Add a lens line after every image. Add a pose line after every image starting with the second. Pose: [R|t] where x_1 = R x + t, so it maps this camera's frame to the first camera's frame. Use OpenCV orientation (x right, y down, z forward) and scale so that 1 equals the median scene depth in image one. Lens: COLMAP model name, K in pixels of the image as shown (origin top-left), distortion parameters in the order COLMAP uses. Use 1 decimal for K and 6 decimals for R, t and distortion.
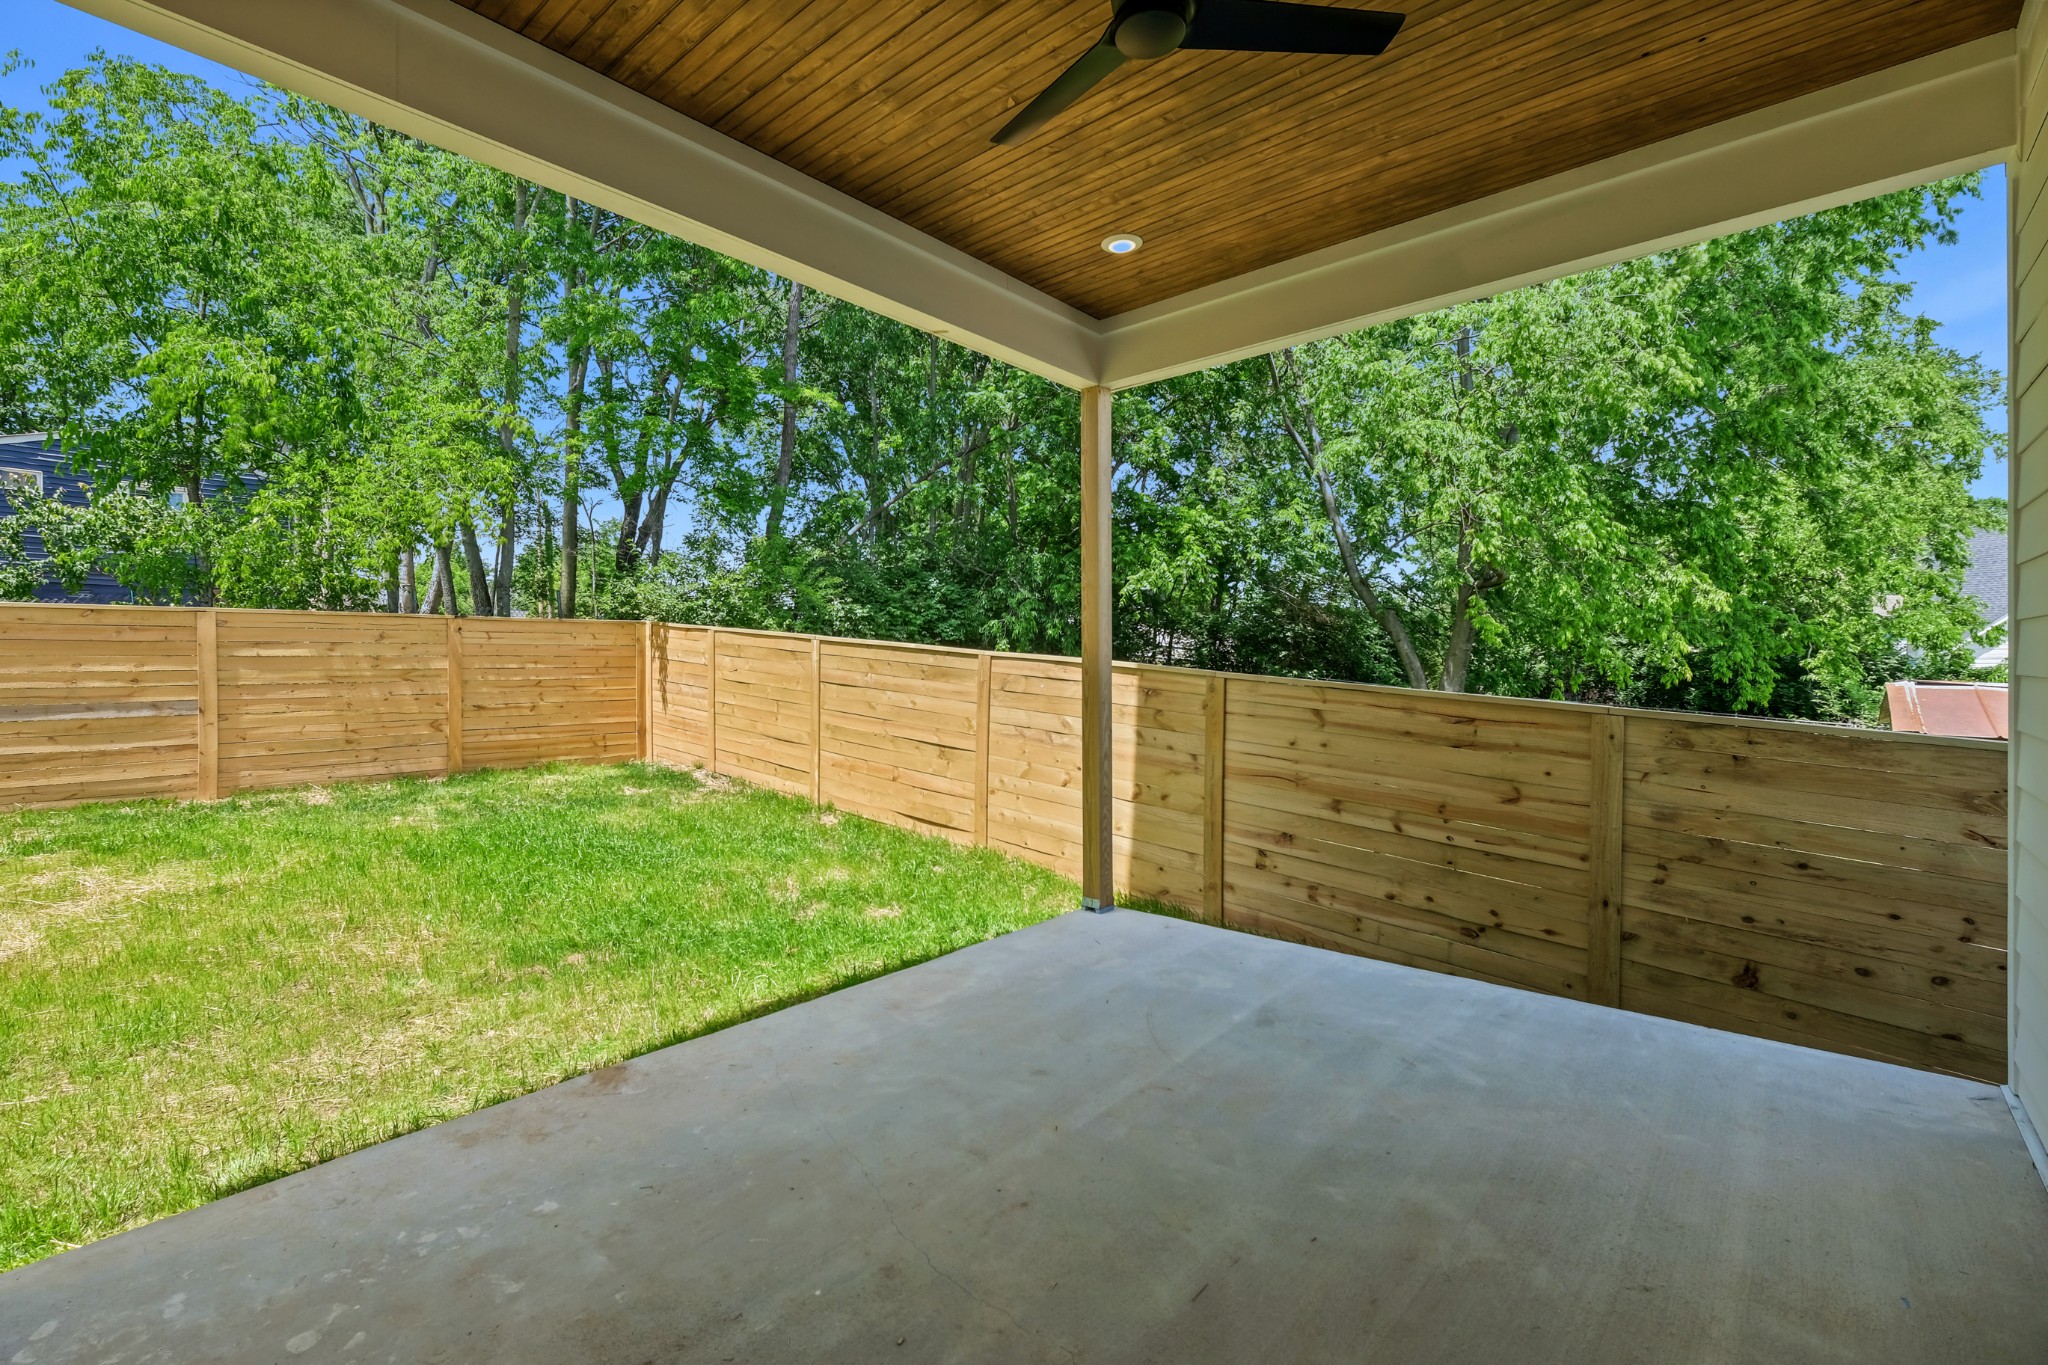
lens RADIAL K [[906.7, 0, 1015.4], [0, 906.7, 687.5], [0, 0, 1]] dist [0.000669, 0.000081]
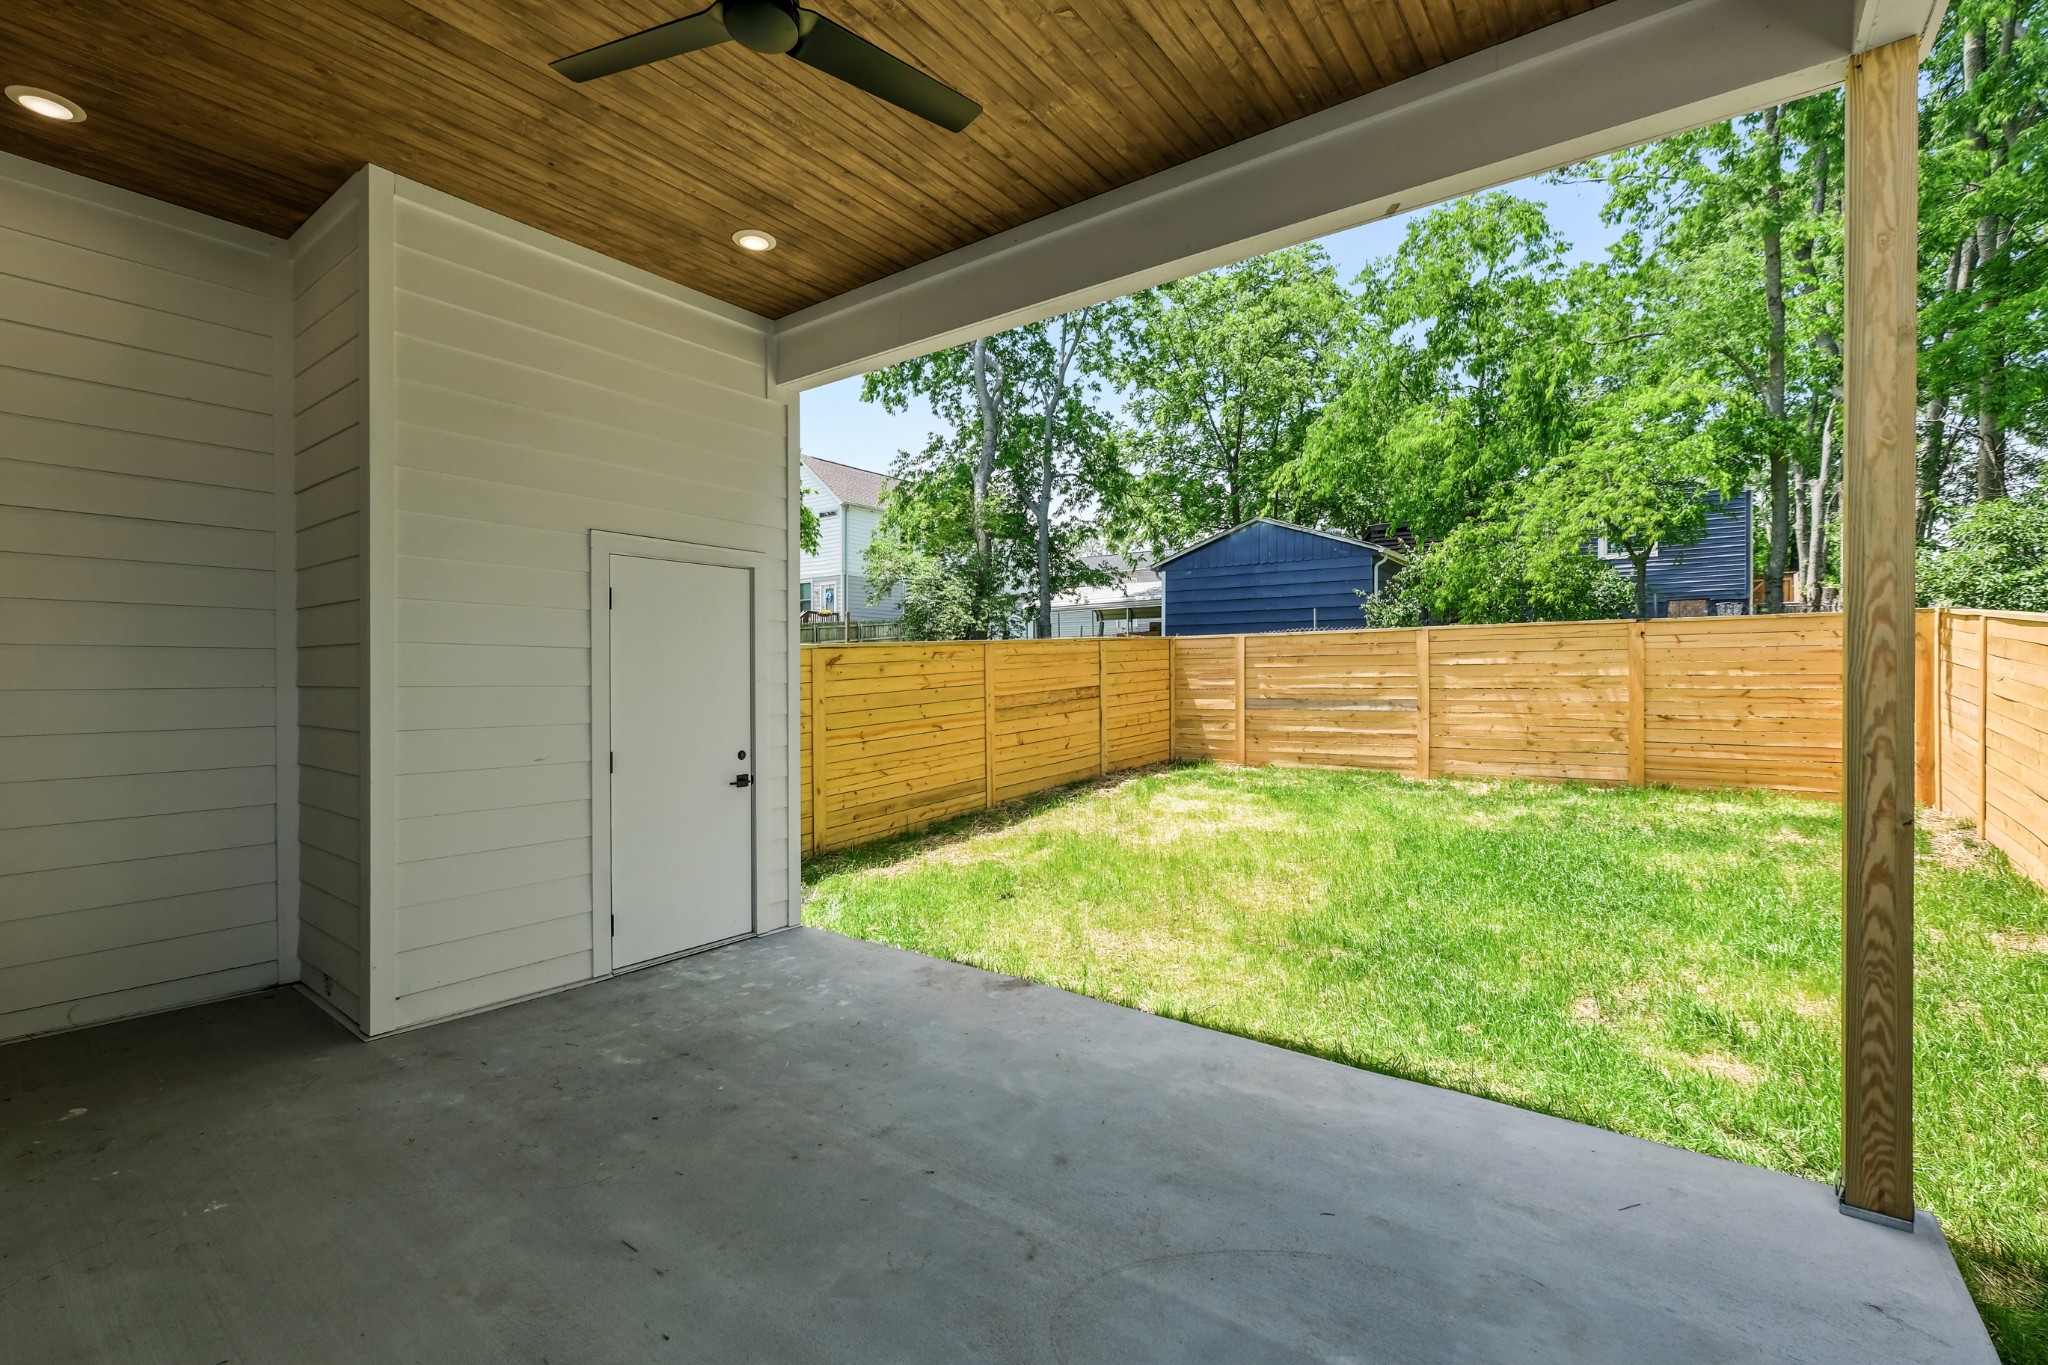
lens RADIAL K [[906.7, 0, 1015.4], [0, 906.7, 687.5], [0, 0, 1]] dist [0.000669, 0.000081]
pose [[0.062158, 0.015722, -0.997942, 0.644067], [-0.021466, 0.999666, 0.014412, -0.018462], [0.997835, 0.020526, 0.062475, 0.674527]]
